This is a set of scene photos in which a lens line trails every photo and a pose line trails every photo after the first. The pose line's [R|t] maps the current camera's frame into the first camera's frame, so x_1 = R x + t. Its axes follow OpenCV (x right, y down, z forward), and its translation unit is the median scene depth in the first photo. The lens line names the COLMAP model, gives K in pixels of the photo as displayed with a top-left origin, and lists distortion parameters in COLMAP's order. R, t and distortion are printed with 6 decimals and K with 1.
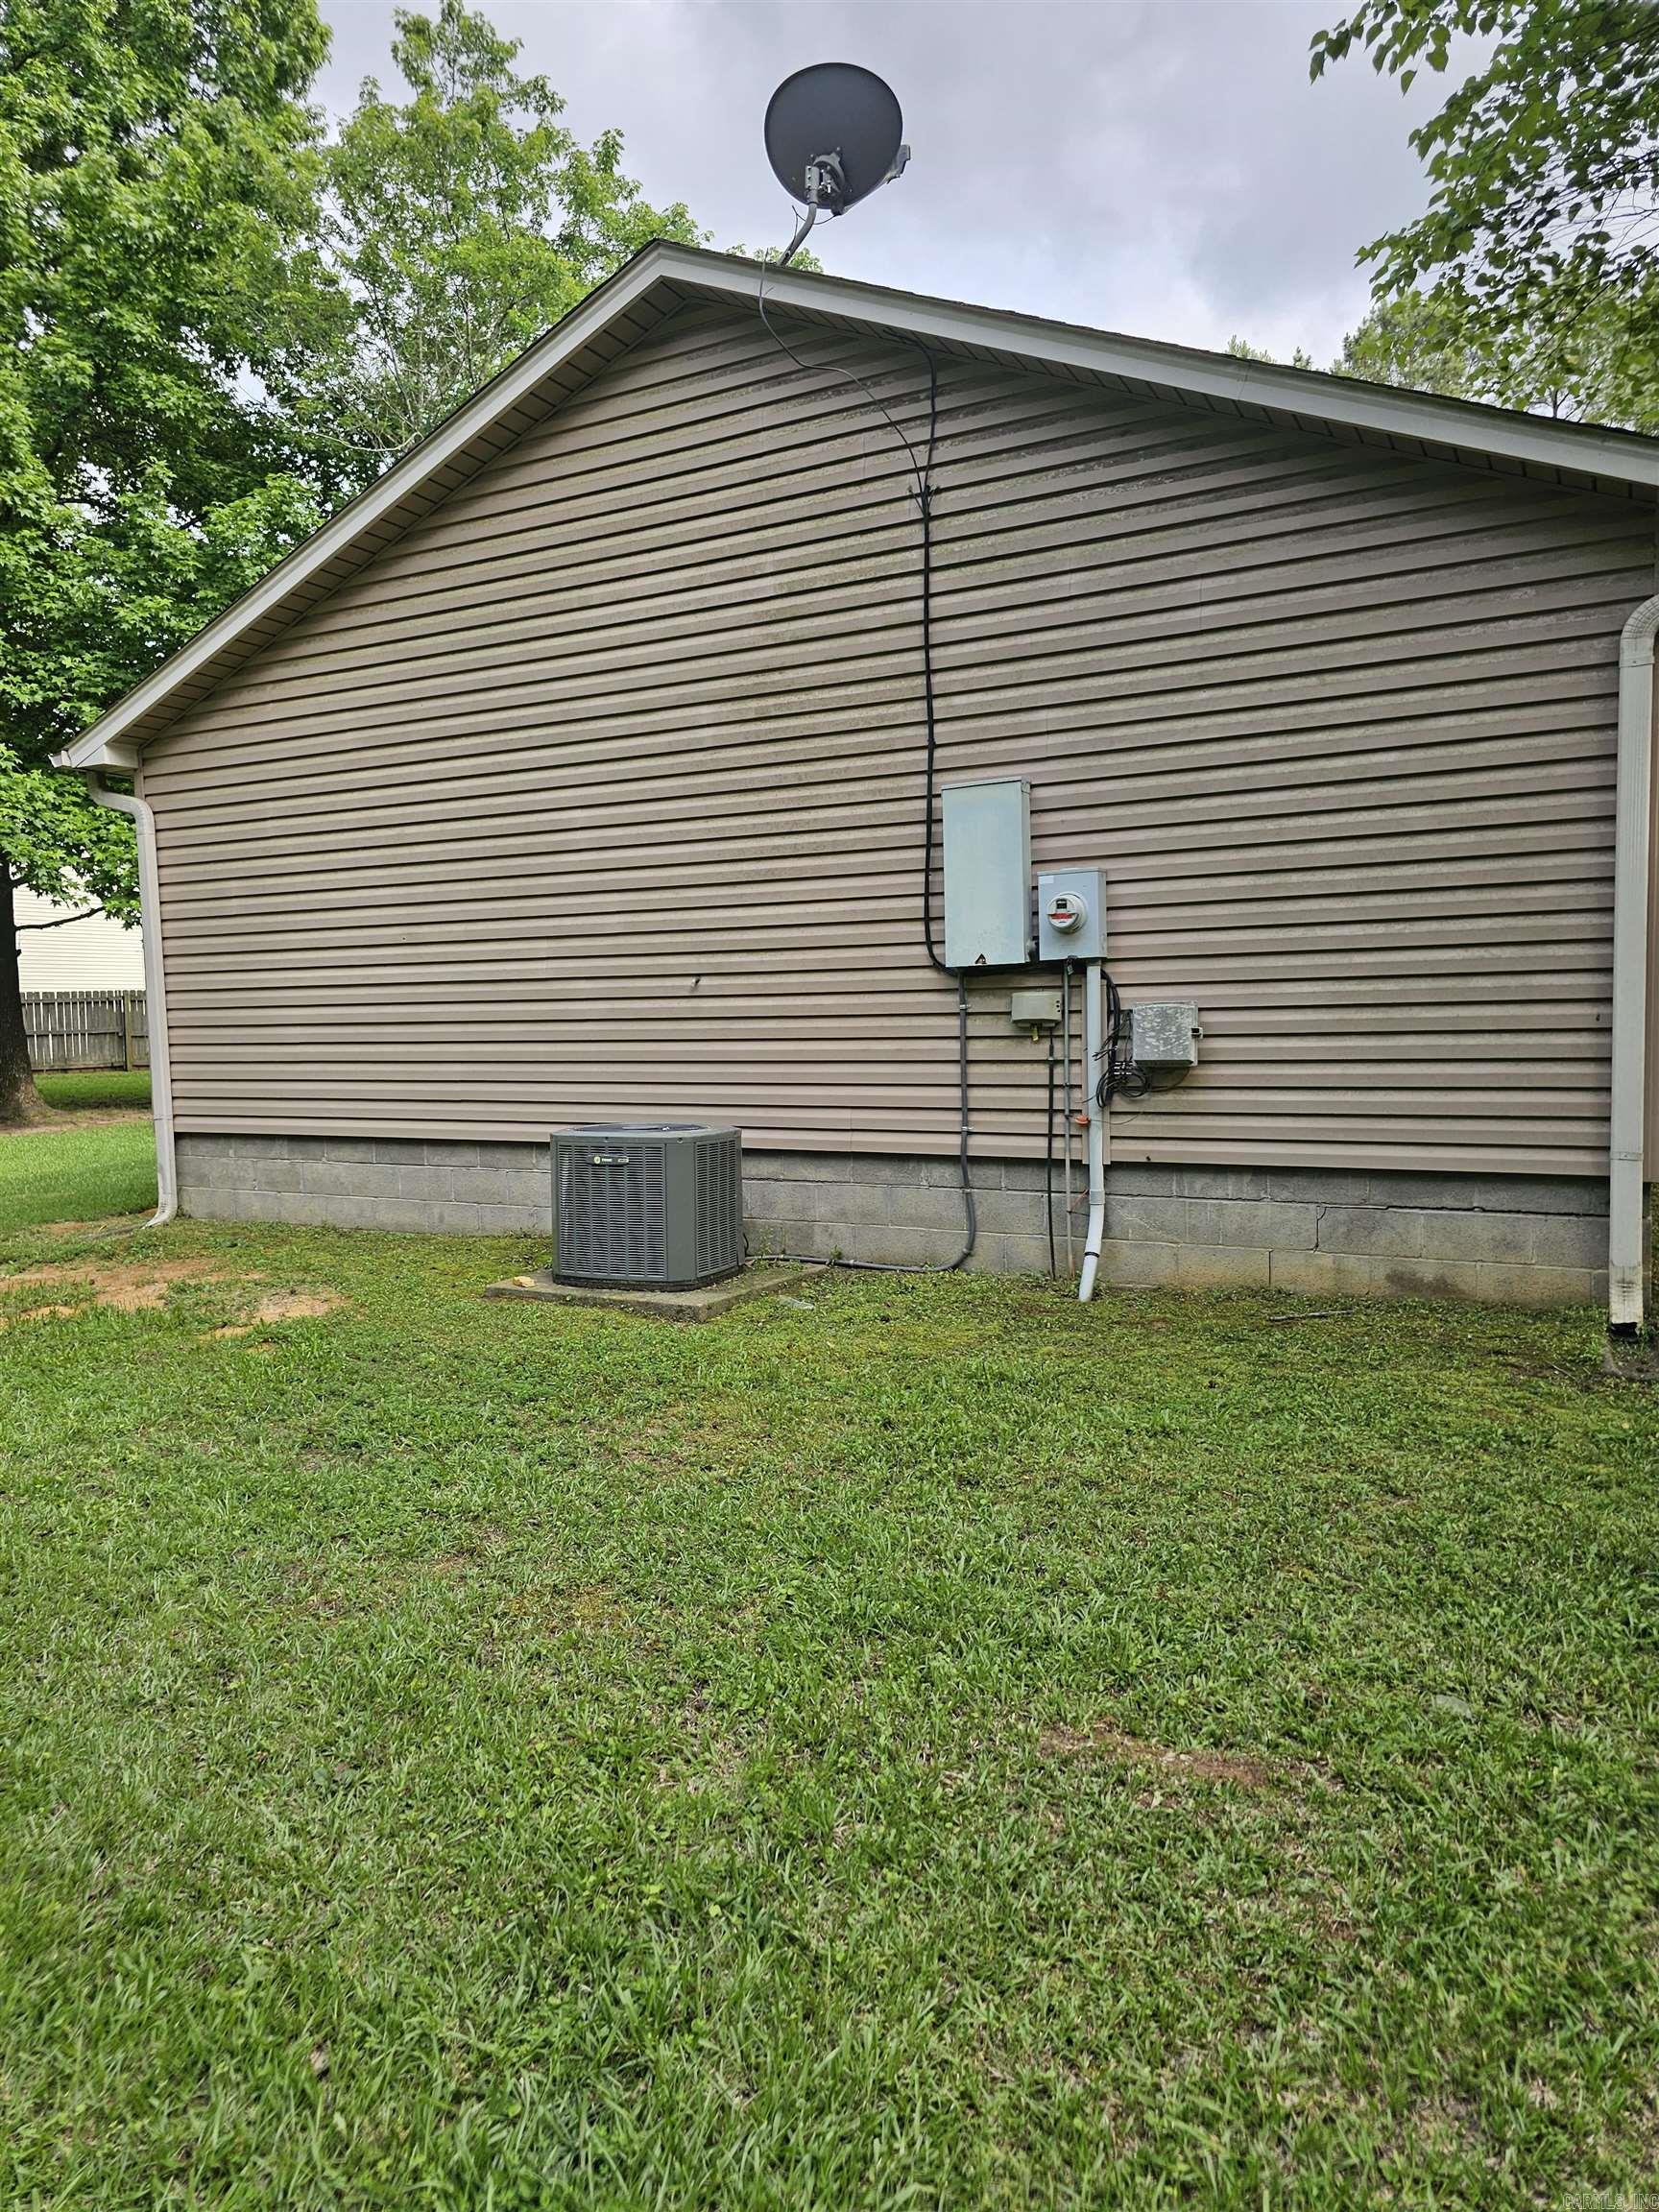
lens RADIAL K [[1480.7, 0, 837.0], [0, 1480.7, 1130.0], [0, 0, 1]] dist [0.042582, -0.006048]
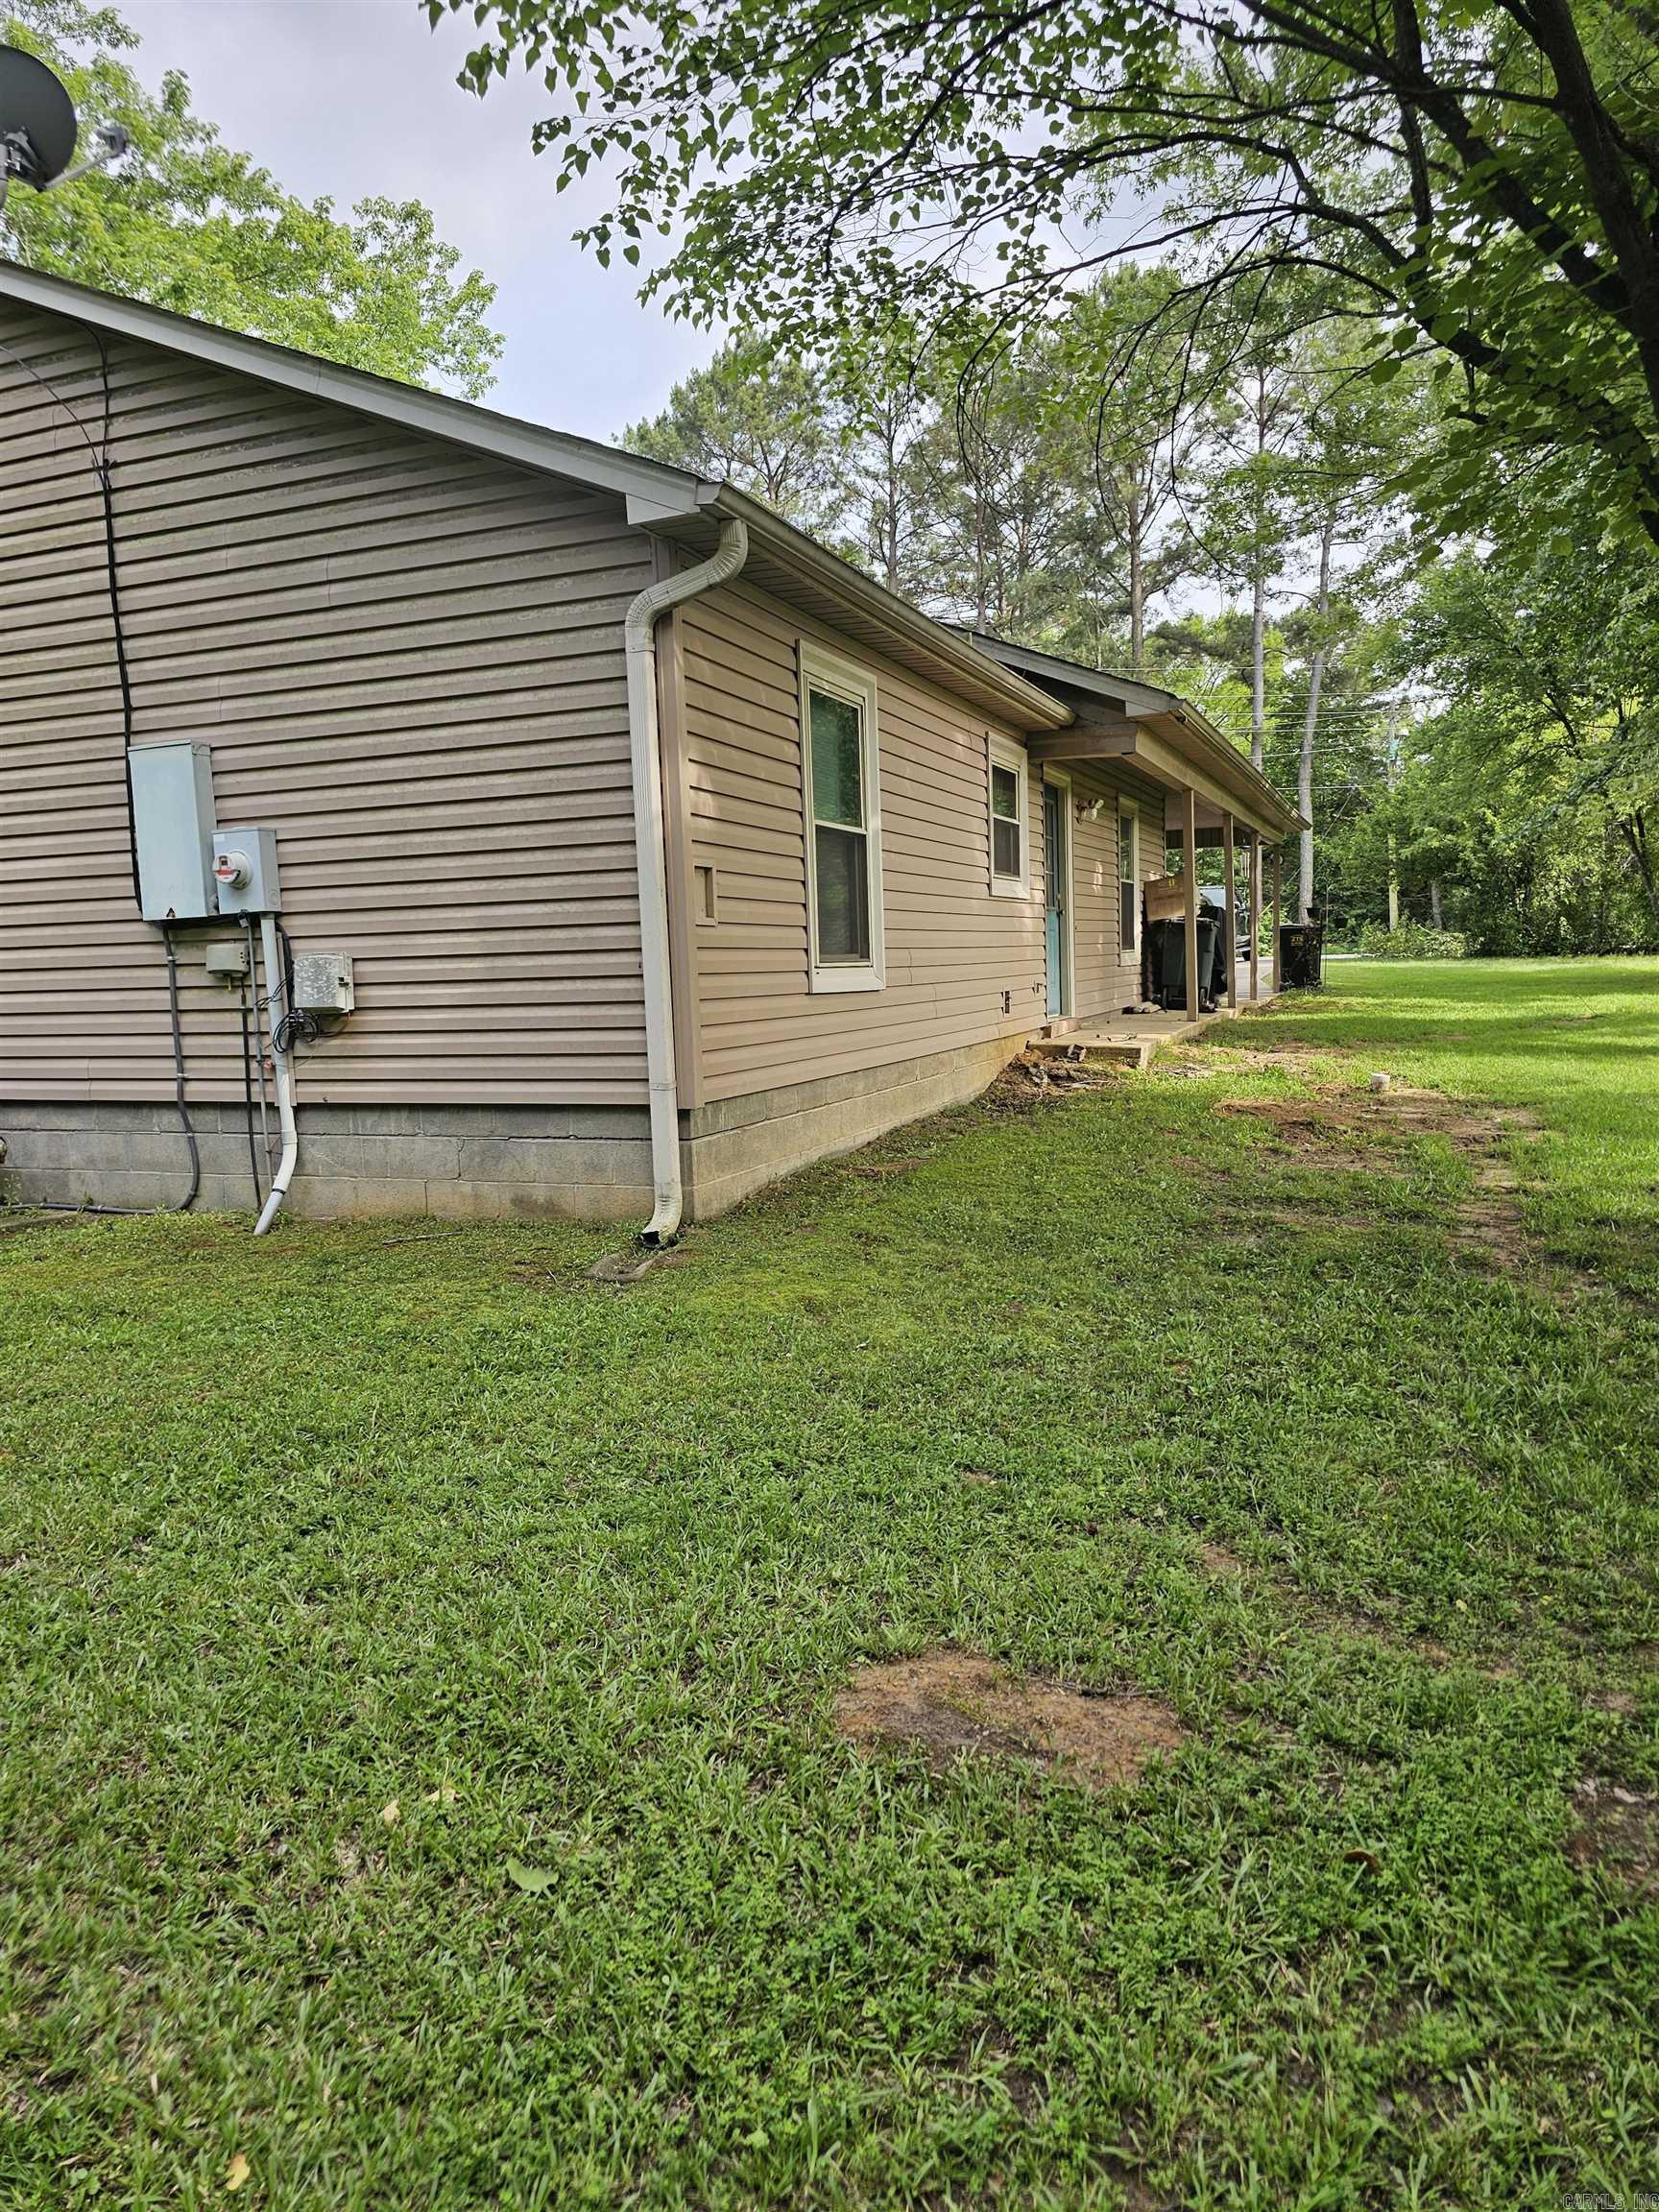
lens RADIAL K [[1480.7, 0, 828.1], [0, 1480.7, 1087.7], [0, 0, 1]] dist [0.042582, -0.006048]
pose [[0.993330, -0.023784, 0.112830, 0.436794], [0.023145, 0.999708, 0.006968, 0.011569], [-0.112963, -0.004310, 0.993590, -0.104175]]
